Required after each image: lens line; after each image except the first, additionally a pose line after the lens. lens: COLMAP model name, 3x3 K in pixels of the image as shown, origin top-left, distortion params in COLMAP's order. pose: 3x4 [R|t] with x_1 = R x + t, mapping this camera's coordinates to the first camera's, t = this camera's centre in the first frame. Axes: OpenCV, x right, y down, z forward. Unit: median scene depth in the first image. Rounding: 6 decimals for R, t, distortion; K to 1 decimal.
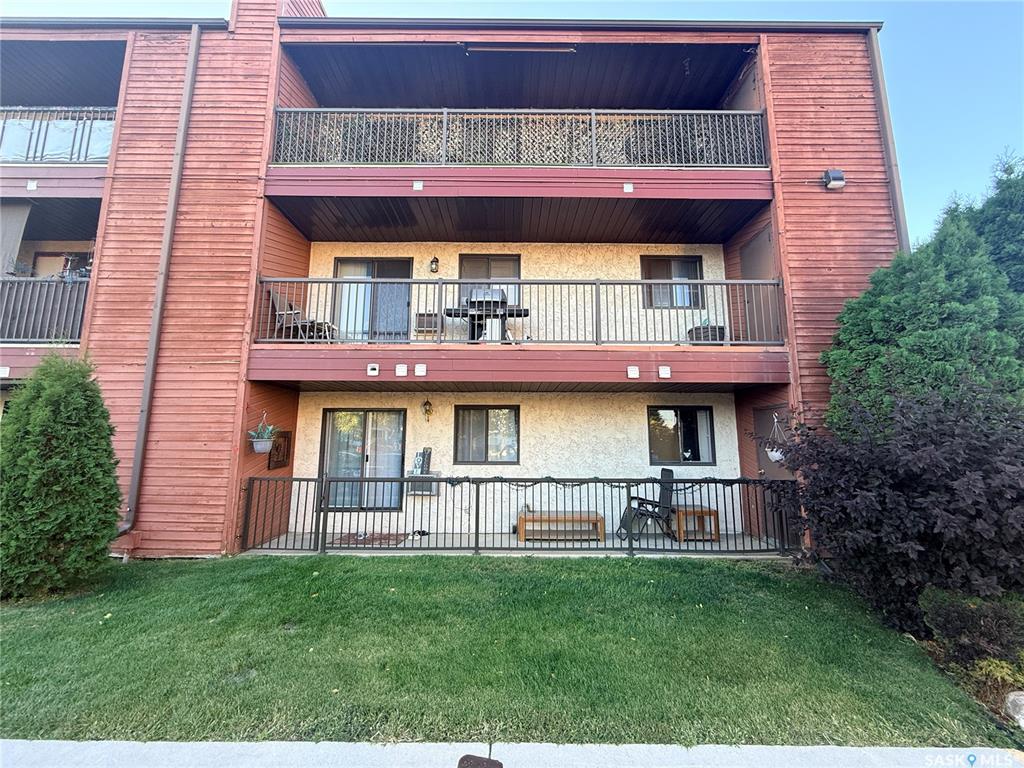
lens RADIAL K [[409.2, 0, 509.2], [0, 409.2, 384.9], [0, 0, 1]] dist [0.001658, -0.000427]
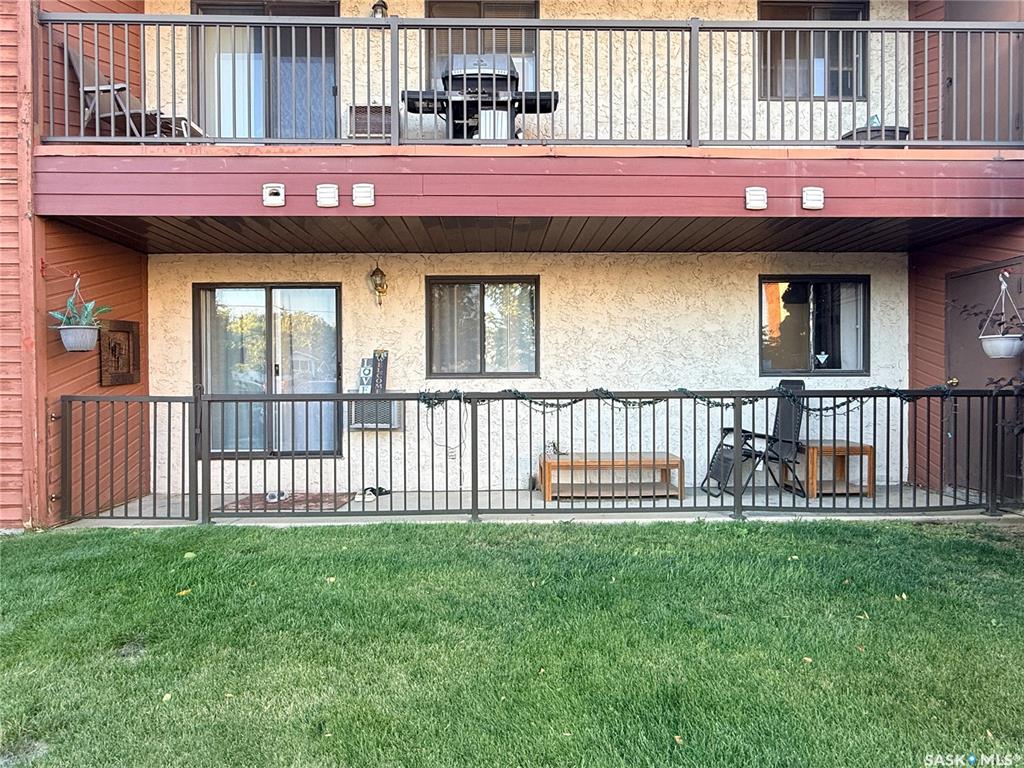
lens RADIAL K [[614.0, 0, 512.0], [0, 614.0, 384.0], [0, 0, 1]] dist [0.000348, 0.001504]
pose [[0.999656, -0.011309, 0.023659, -0.044255], [0.007537, 0.988071, 0.153816, 0.086073], [-0.025116, -0.153585, 0.987816, 0.164413]]
